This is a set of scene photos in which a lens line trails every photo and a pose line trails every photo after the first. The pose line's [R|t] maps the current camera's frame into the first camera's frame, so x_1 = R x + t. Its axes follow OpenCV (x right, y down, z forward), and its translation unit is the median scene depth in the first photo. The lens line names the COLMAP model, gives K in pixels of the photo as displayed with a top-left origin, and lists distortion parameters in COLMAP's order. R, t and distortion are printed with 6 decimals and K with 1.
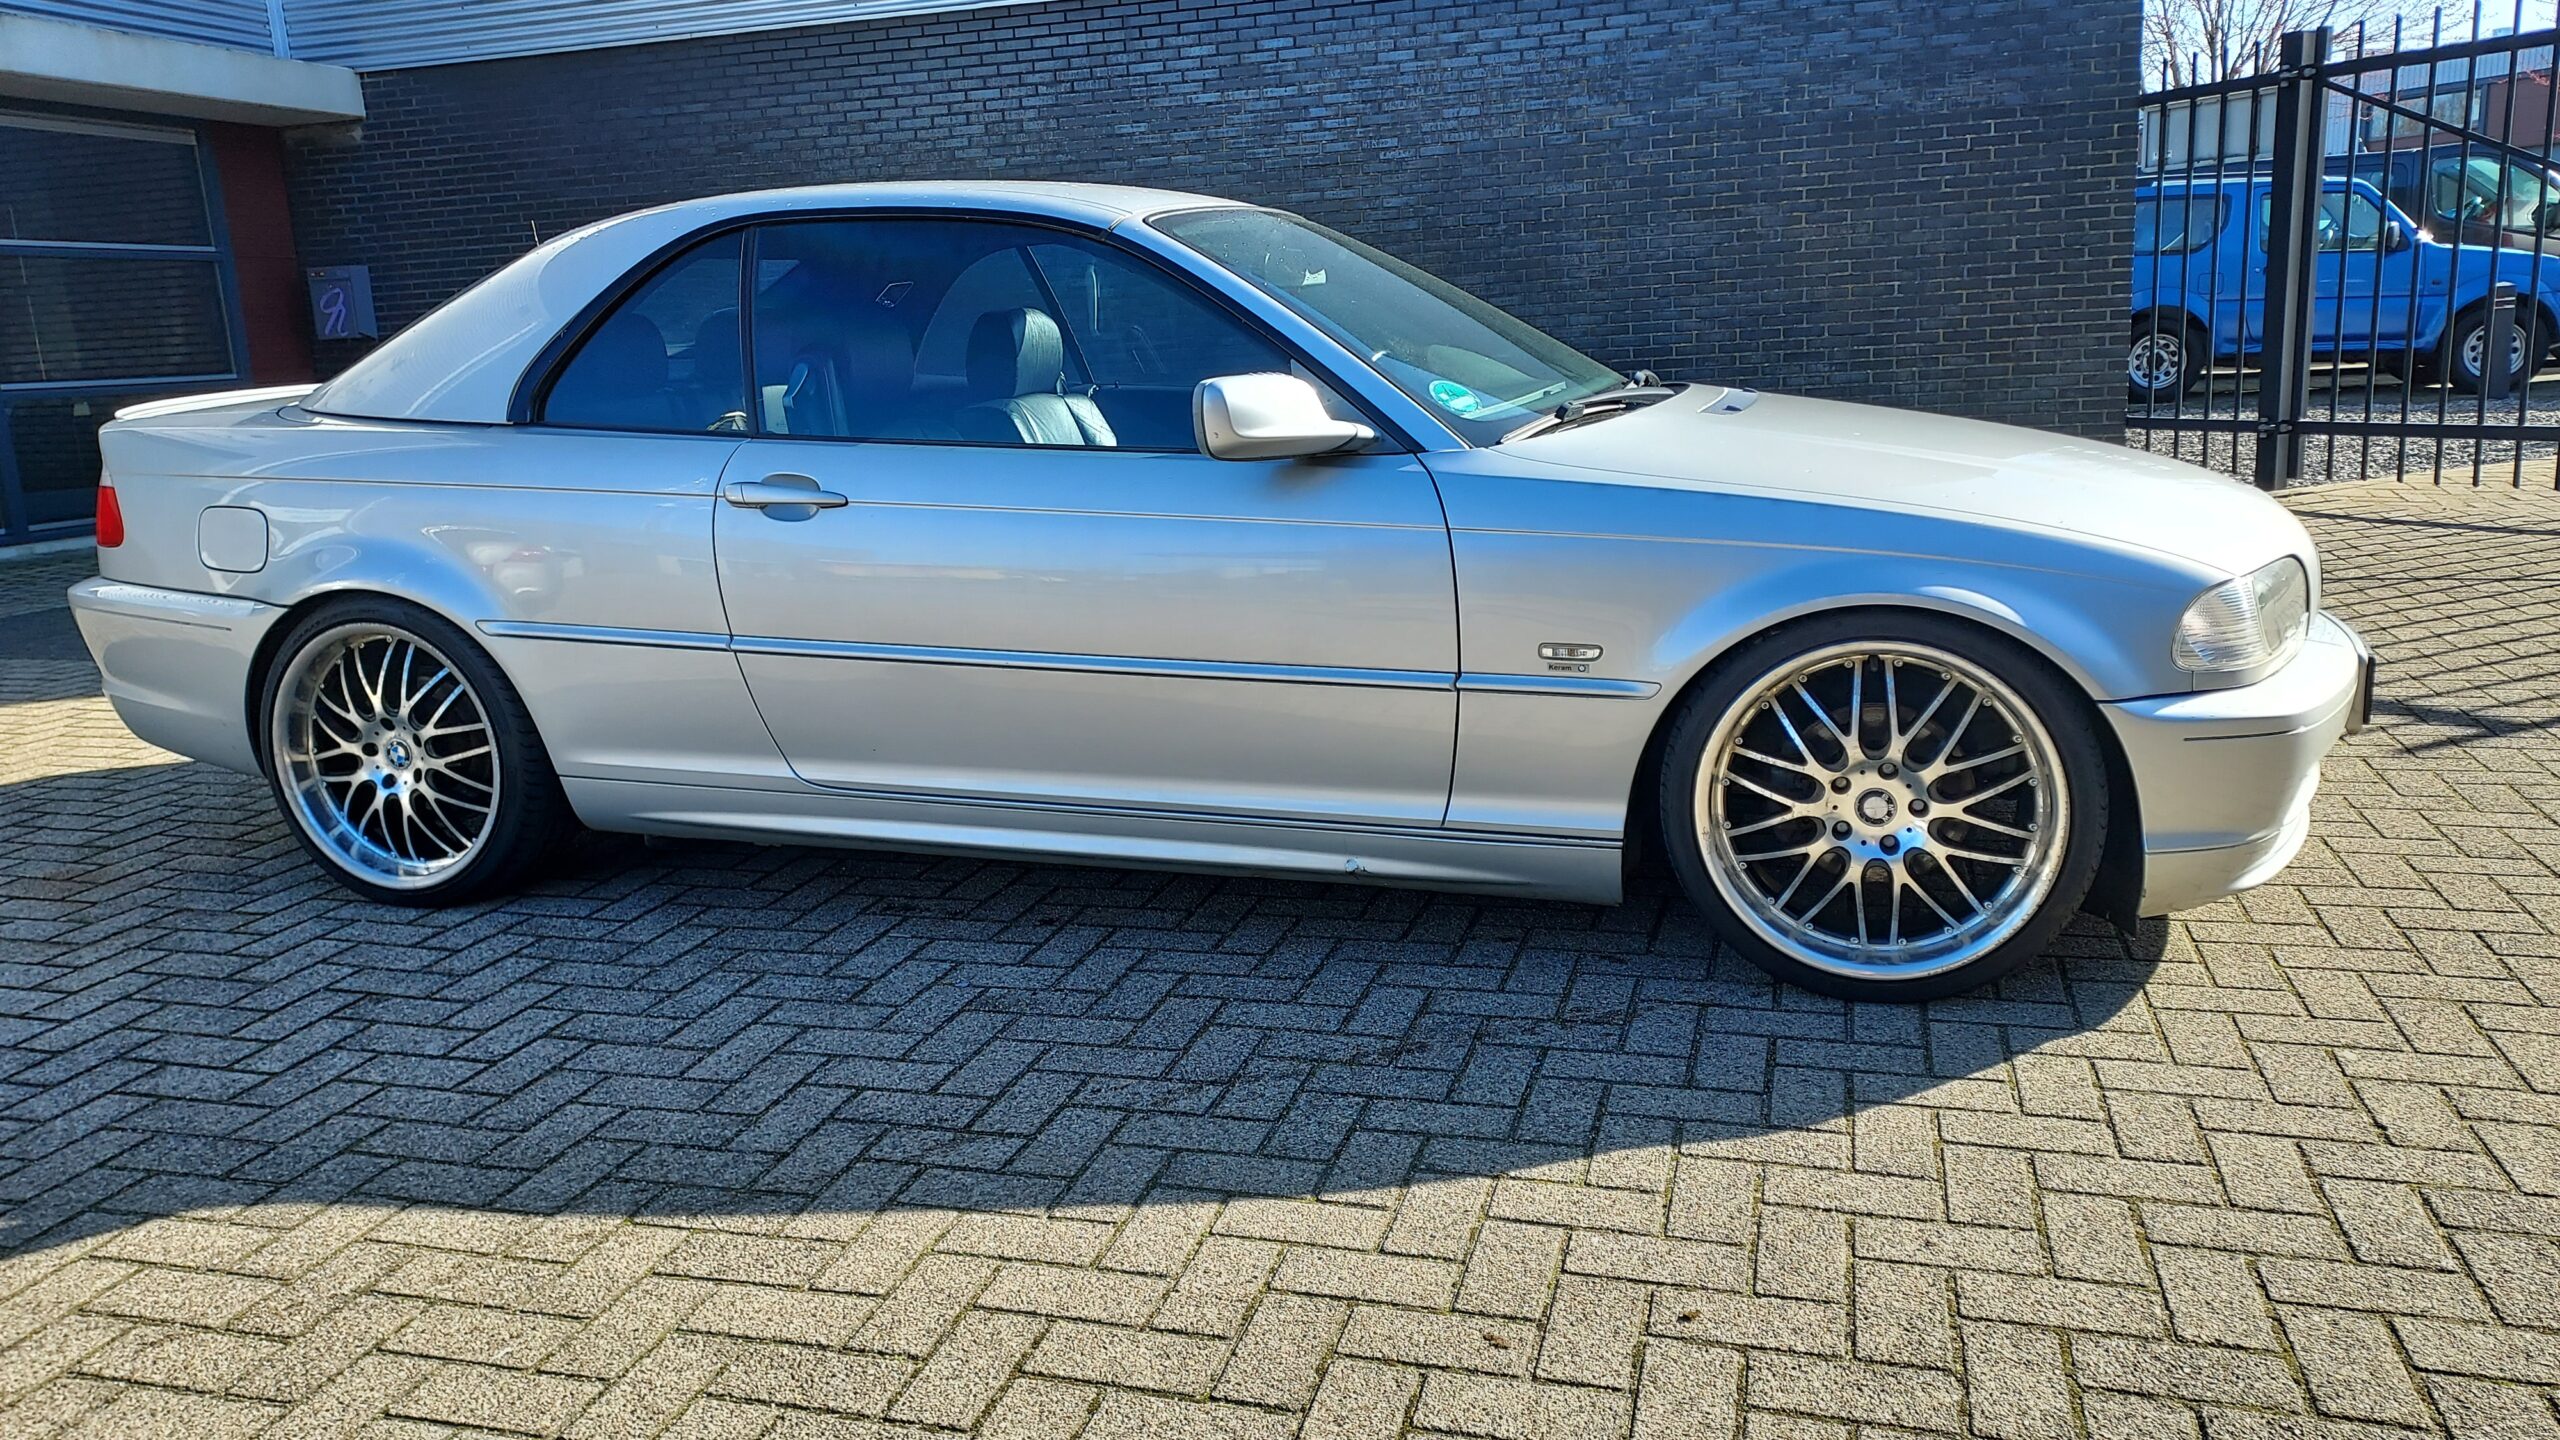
lens RADIAL K [[1790.4, 0, 1280.0], [0, 1790.4, 720.0], [0, 0, 1]] dist [0.021378, -0.002324]
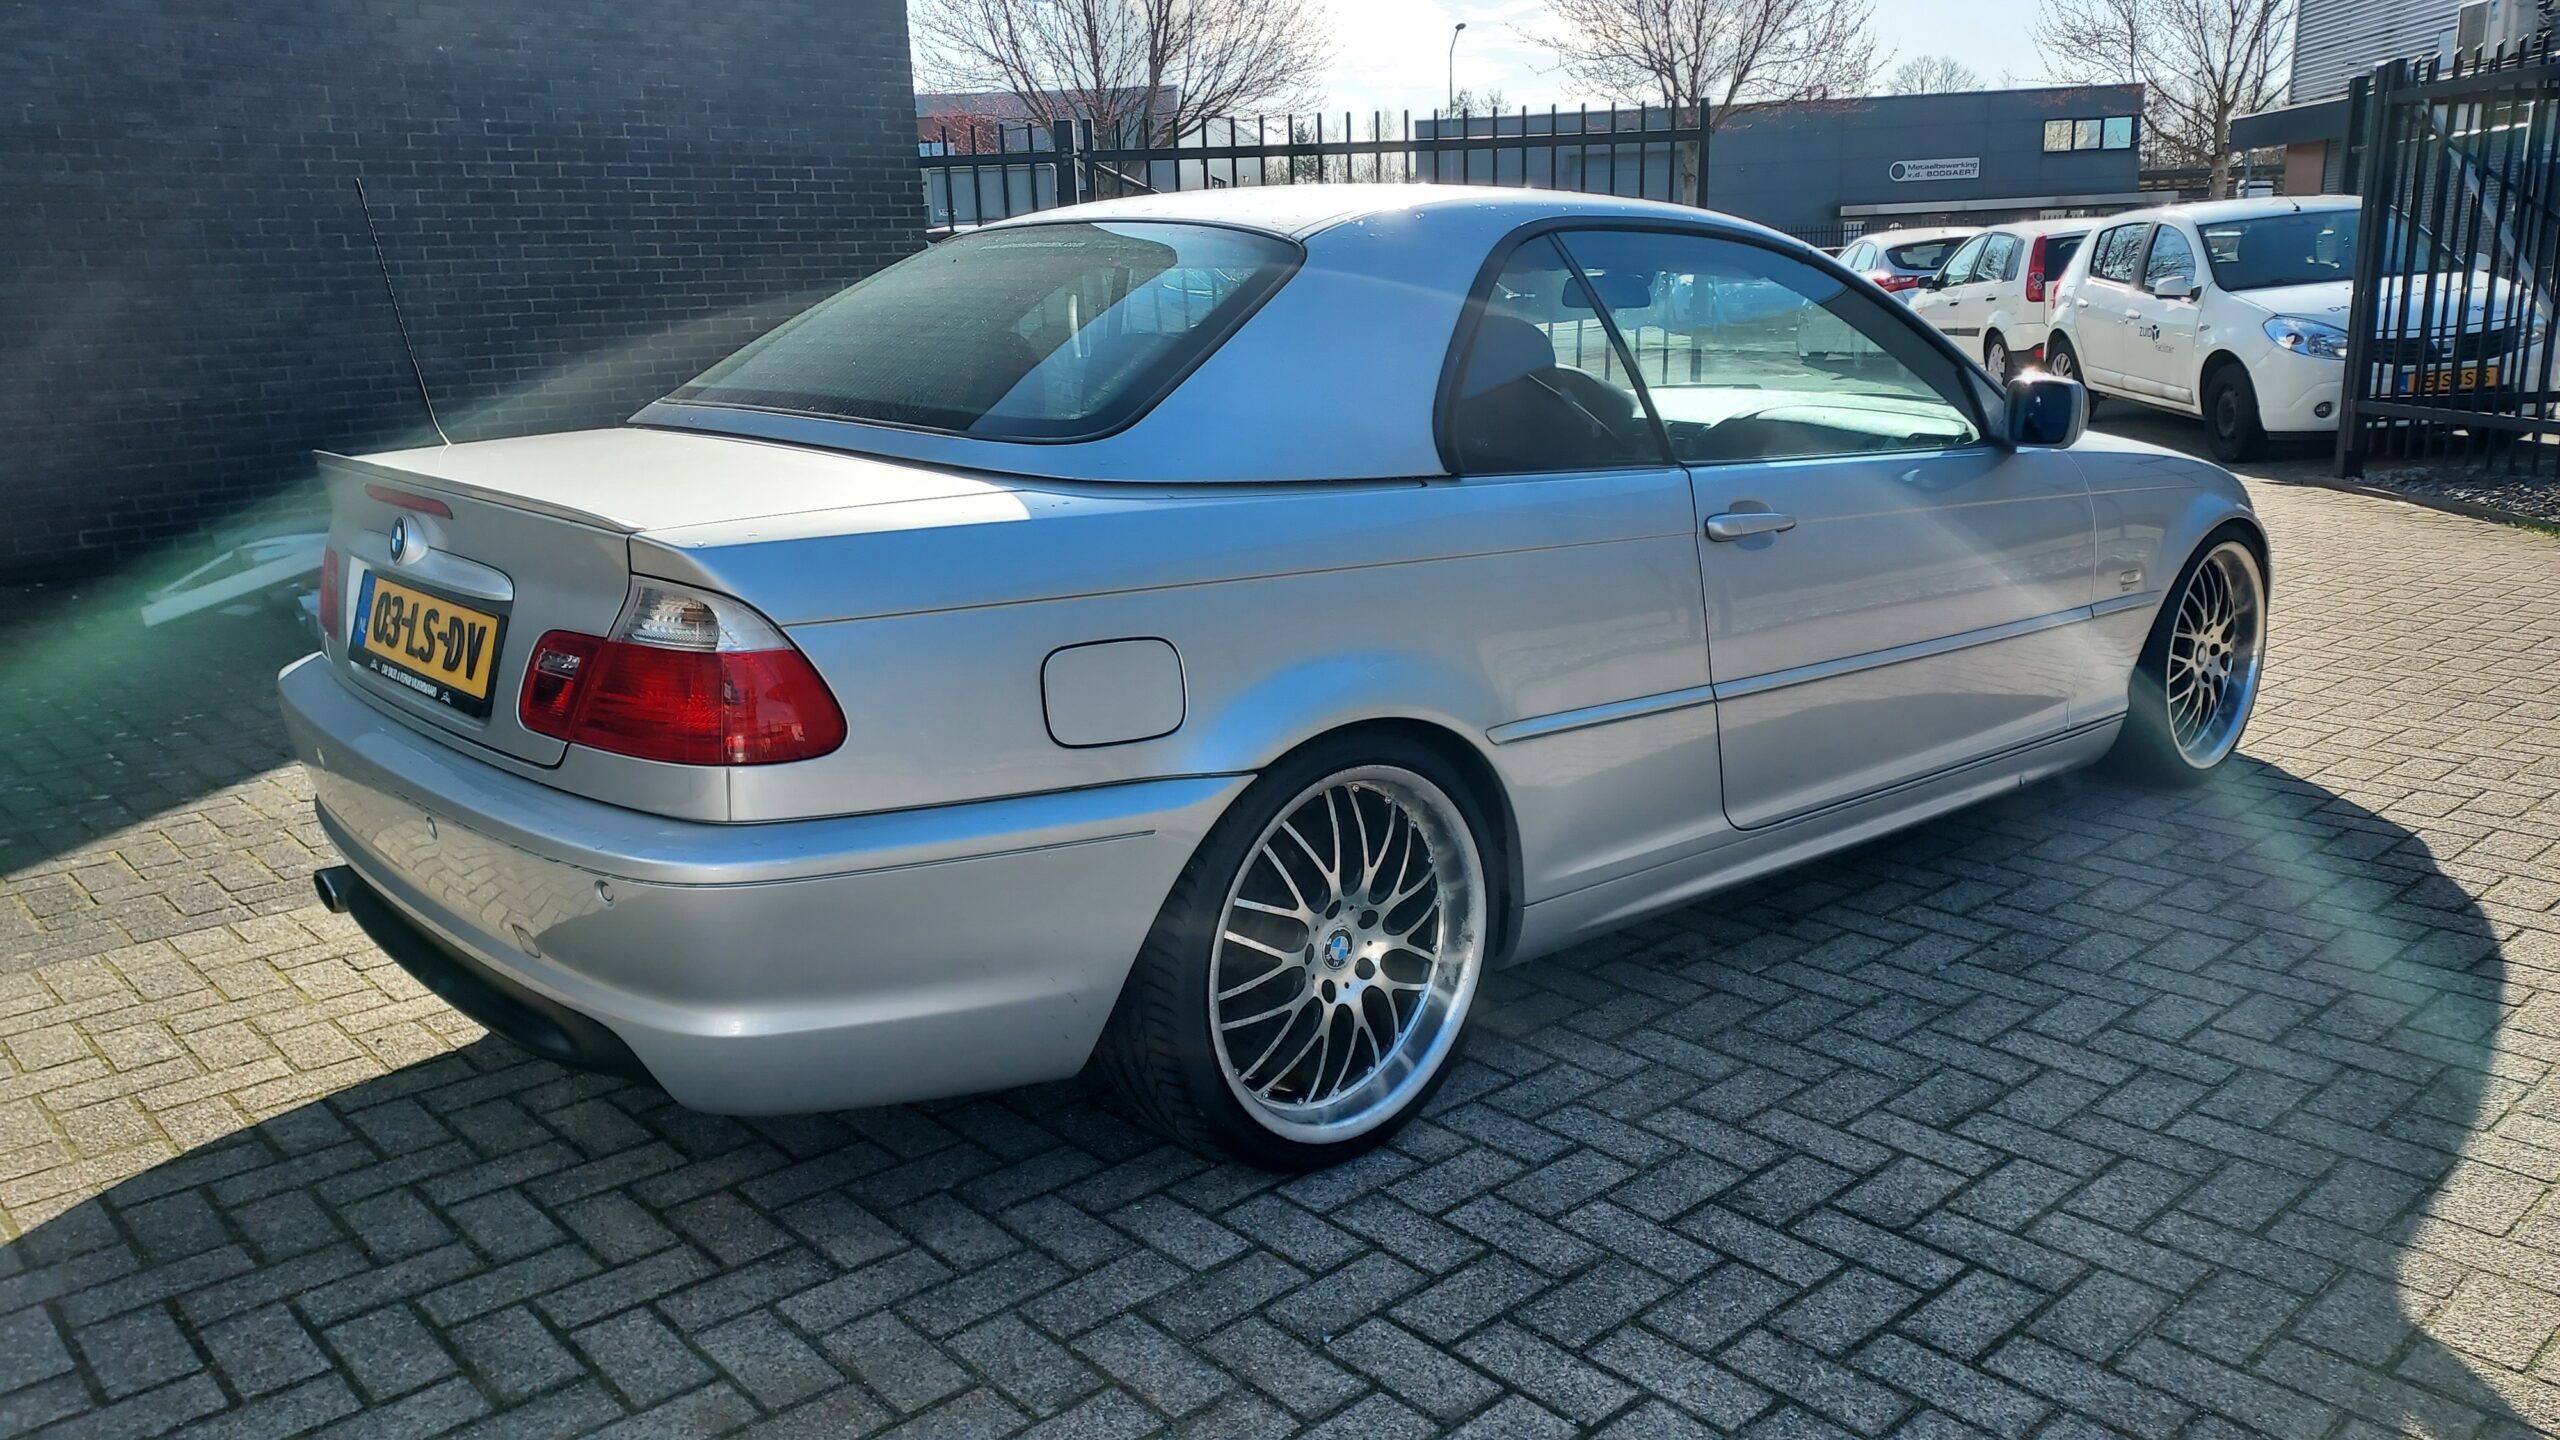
lens RADIAL K [[1790.4, 0, 1280.0], [0, 1790.4, 720.0], [0, 0, 1]] dist [0.021378, -0.002324]
pose [[0.540672, -0.166327, 0.824626, -1.146595], [0.184275, 0.979868, 0.076818, -0.136379], [-0.820802, 0.110425, 0.560438, 0.663175]]
